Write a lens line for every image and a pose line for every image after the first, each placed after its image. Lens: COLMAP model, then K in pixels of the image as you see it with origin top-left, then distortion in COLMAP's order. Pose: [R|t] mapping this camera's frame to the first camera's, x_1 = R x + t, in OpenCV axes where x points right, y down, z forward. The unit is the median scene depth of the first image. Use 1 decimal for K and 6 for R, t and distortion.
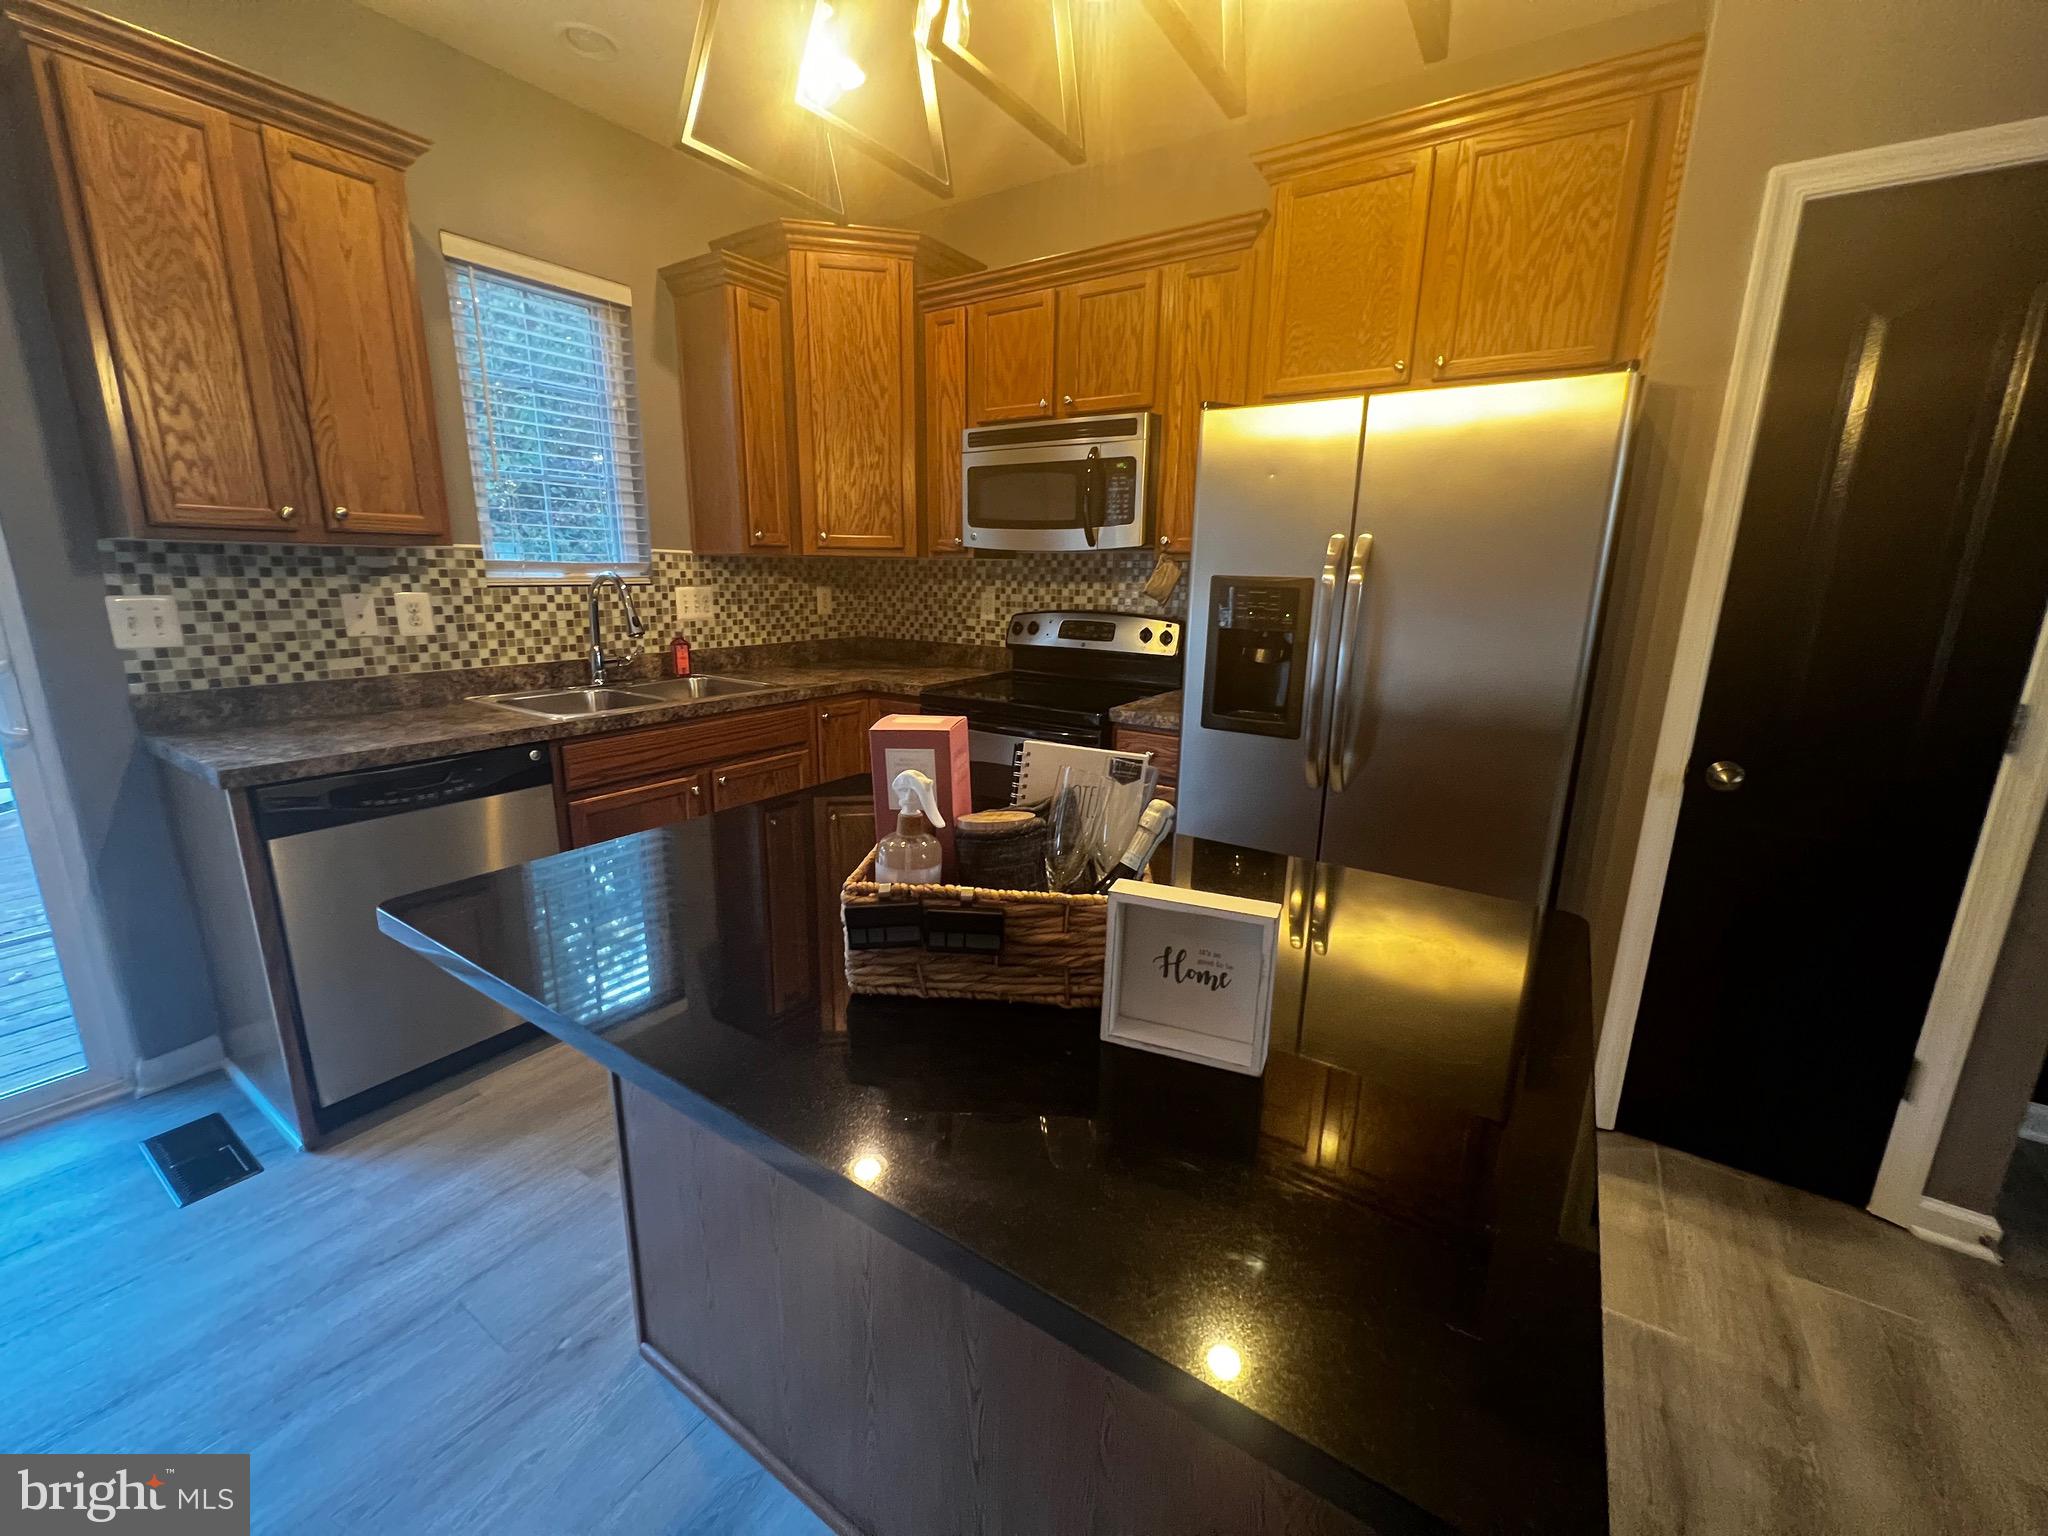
lens RADIAL K [[820.5, 0, 1018.6], [0, 820.5, 761.1], [0, 0, 1]] dist [-0.004003, 0.001112]
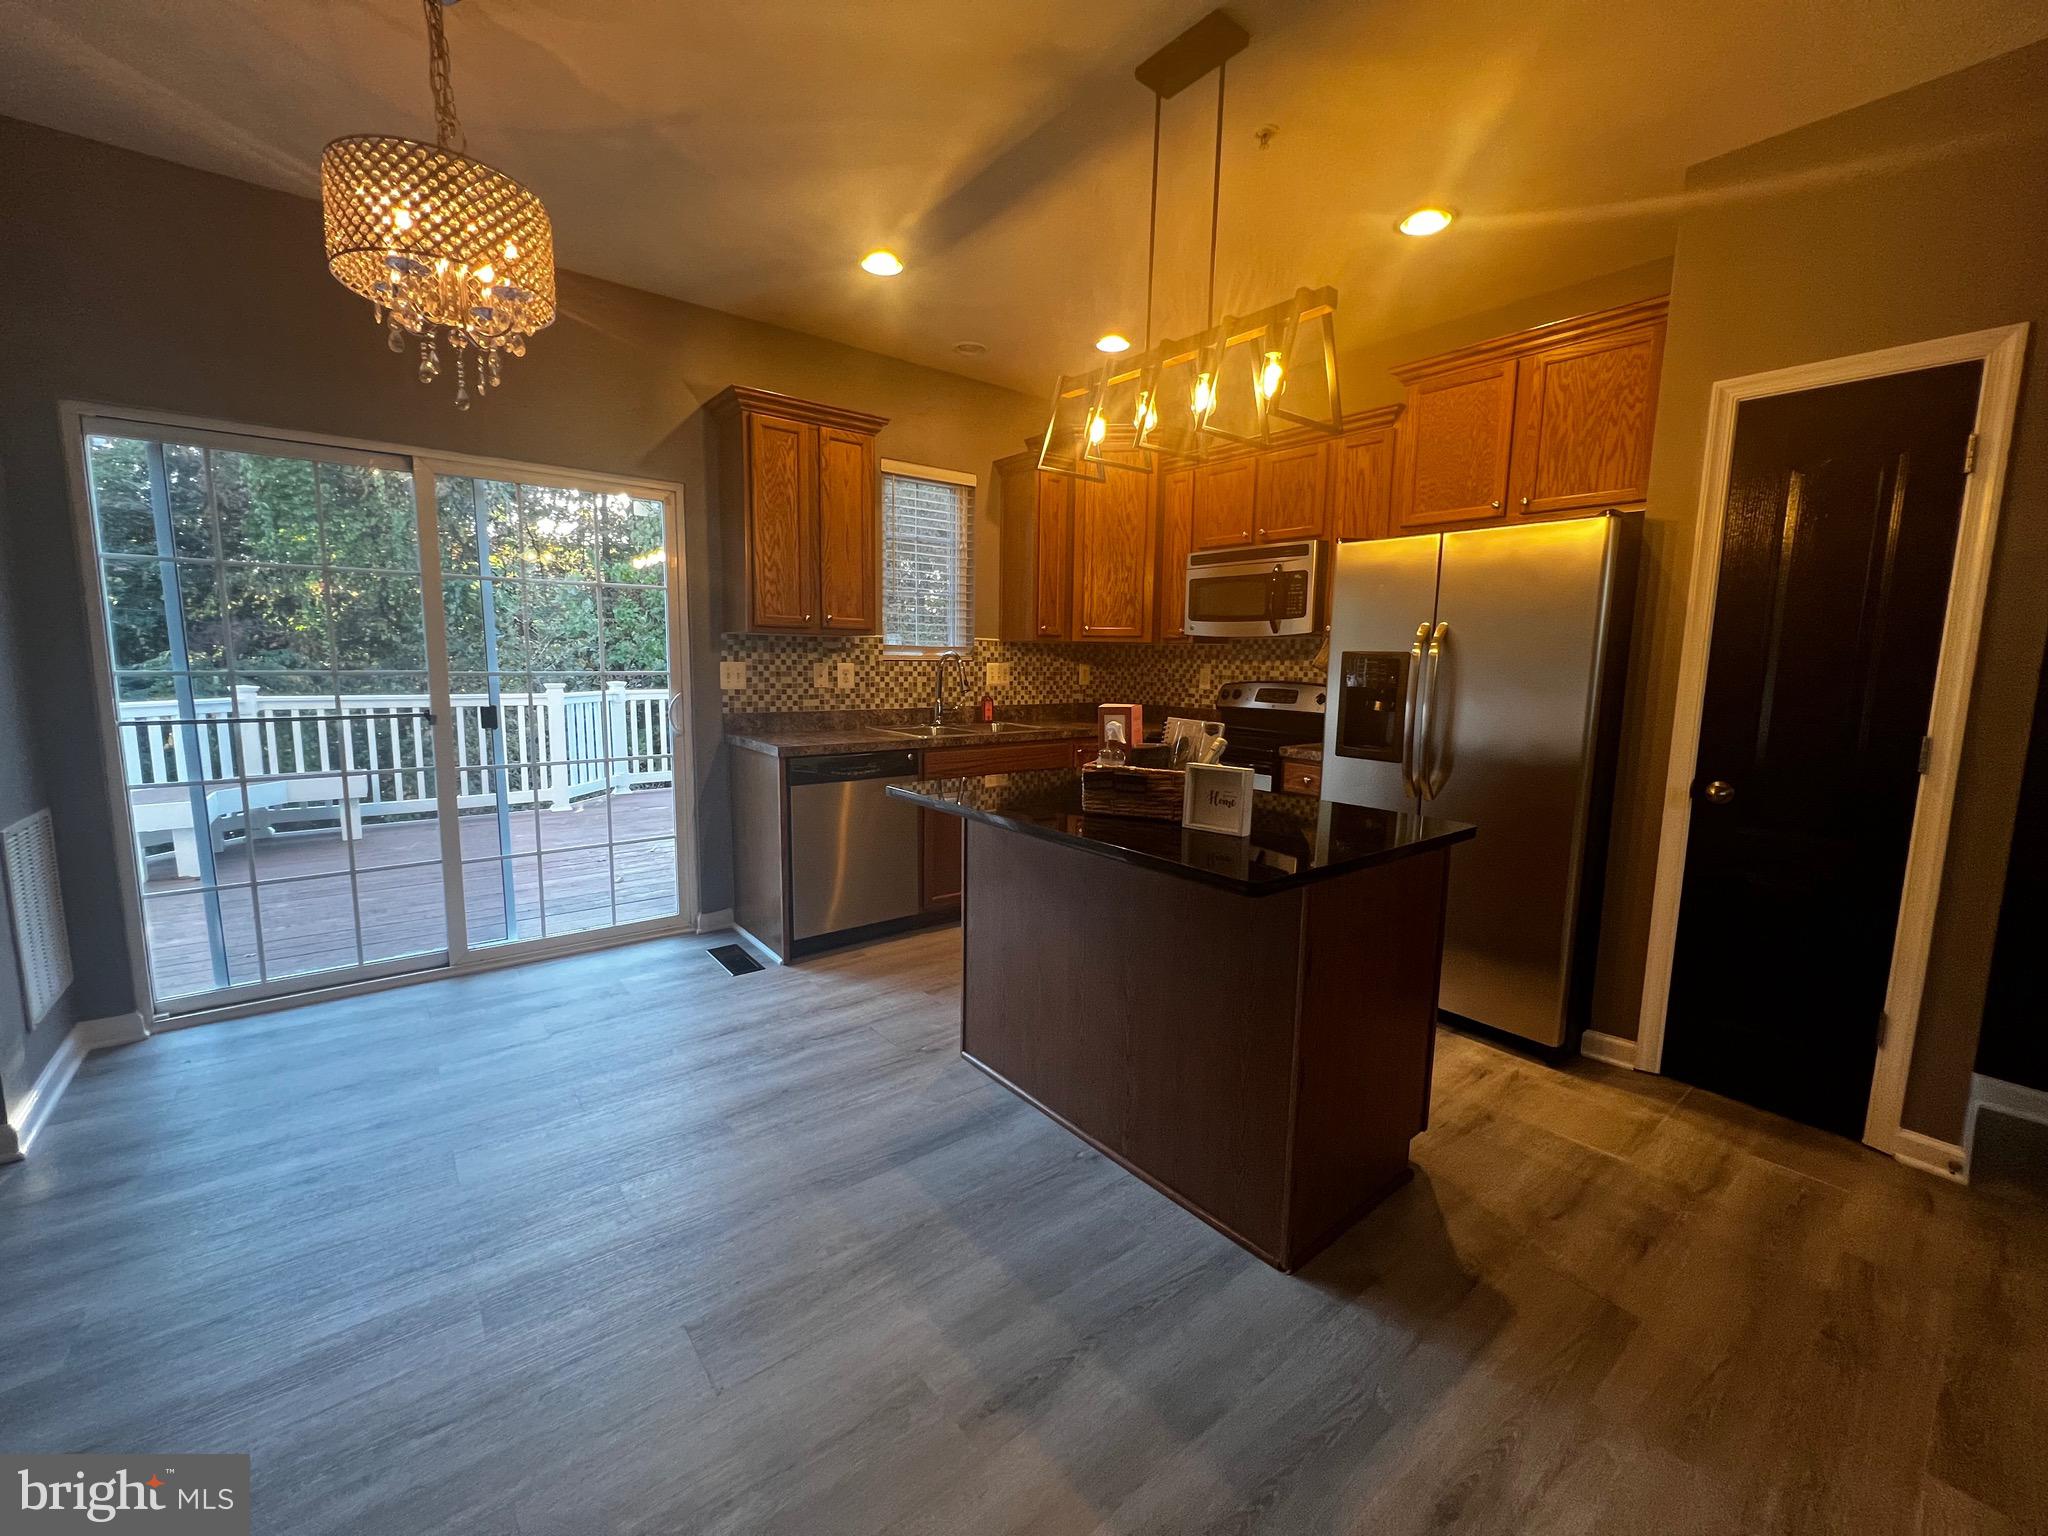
lens RADIAL K [[820.5, 0, 1019.4], [0, 820.5, 763.5], [0, 0, 1]] dist [-0.004003, 0.001112]
pose [[0.952689, 0.039025, -0.301430, 0.119355], [-0.070411, 0.993082, -0.093968, 0.134970], [0.295678, 0.110746, 0.948847, -0.481954]]
